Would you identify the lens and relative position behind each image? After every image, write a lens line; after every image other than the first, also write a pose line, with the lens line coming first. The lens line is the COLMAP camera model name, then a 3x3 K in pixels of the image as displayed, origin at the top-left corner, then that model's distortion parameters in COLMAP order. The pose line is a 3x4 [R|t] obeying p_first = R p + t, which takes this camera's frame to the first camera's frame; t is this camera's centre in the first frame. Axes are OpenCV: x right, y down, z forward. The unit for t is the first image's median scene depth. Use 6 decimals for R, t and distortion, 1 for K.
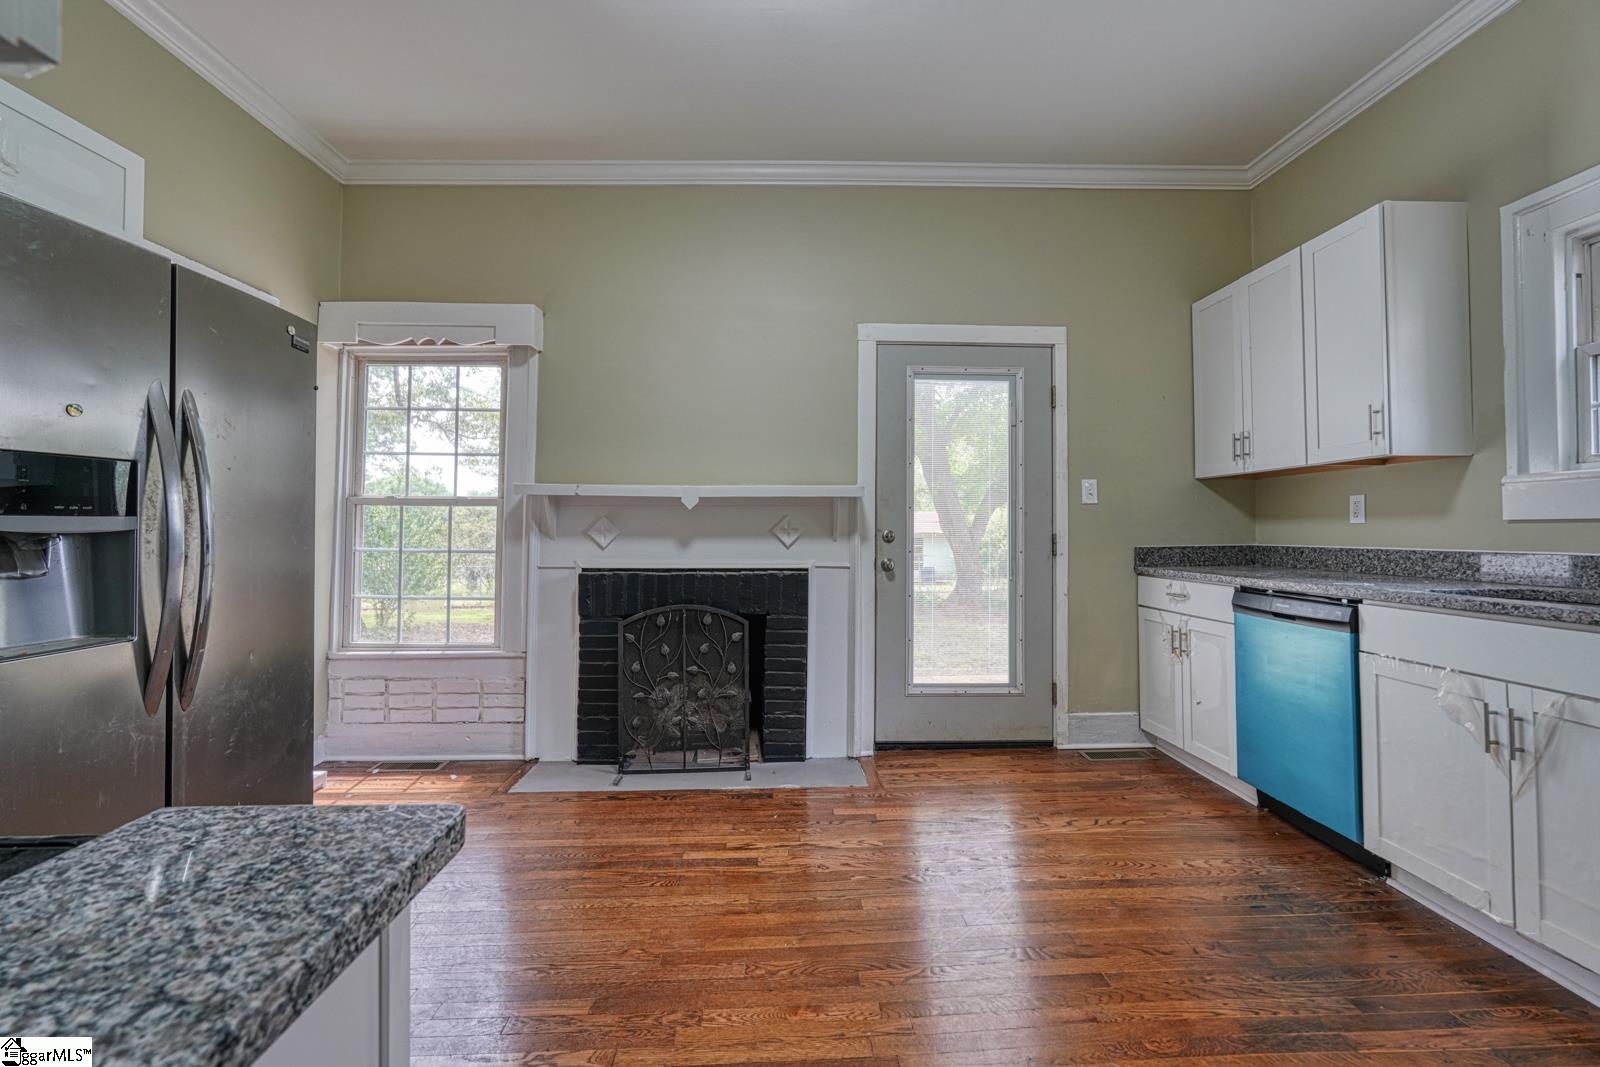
lens RADIAL K [[727.1, 0, 803.1], [0, 727.1, 515.0], [0, 0, 1]] dist [-0.006056, 0.007011]
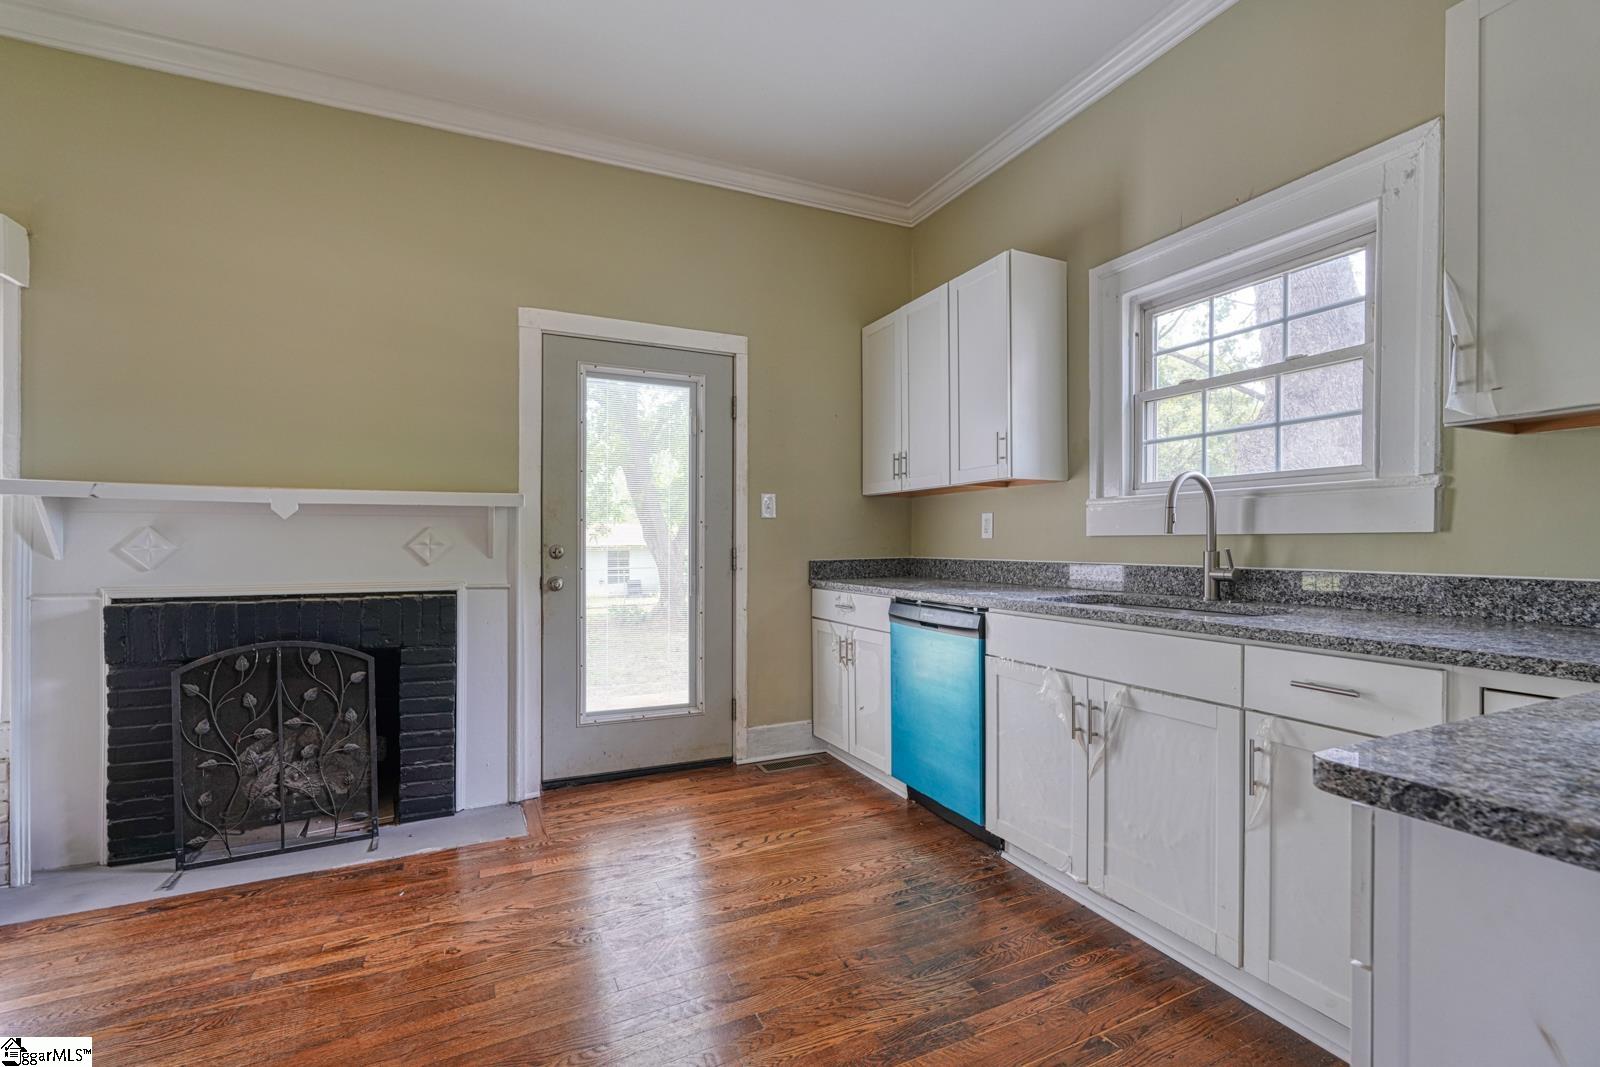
lens RADIAL K [[716.3, 0, 813.3], [0, 716.3, 557.7], [0, 0, 1]] dist [0.002042, 0.000522]
pose [[0.917455, -0.010741, 0.397695, 0.075817], [-0.006156, 0.999133, 0.041185, -0.002616], [-0.397793, -0.040234, 0.916593, 0.089848]]
